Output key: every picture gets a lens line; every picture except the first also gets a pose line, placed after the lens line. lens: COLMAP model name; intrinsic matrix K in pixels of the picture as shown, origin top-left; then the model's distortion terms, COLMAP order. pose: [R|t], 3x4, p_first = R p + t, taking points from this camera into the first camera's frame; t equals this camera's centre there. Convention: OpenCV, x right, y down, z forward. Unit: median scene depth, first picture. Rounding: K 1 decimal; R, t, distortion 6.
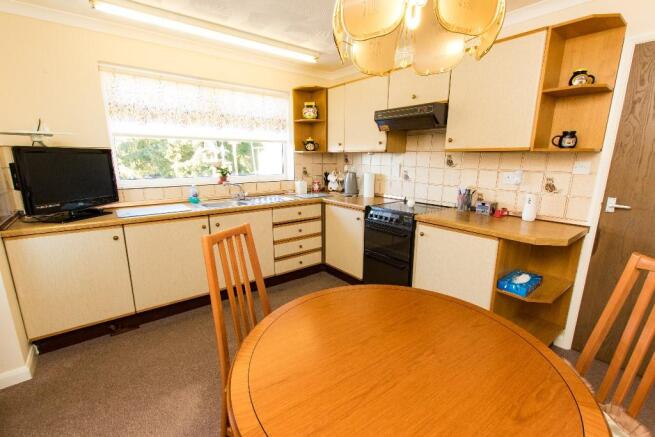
lens RADIAL K [[290.1, 0, 327.5], [0, 290.1, 218.5], [0, 0, 1]] dist [0.001323, 0.000006]
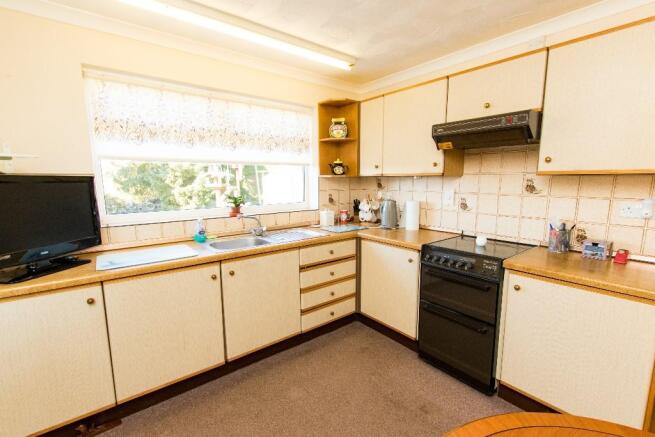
lens RADIAL K [[290.1, 0, 327.5], [0, 290.1, 218.5], [0, 0, 1]] dist [0.001323, 0.000006]
pose [[0.999939, -0.010770, 0.002445, -0.109761], [0.010923, 0.997142, -0.074757, -0.051866], [-0.001633, 0.074779, 0.997199, 0.199140]]
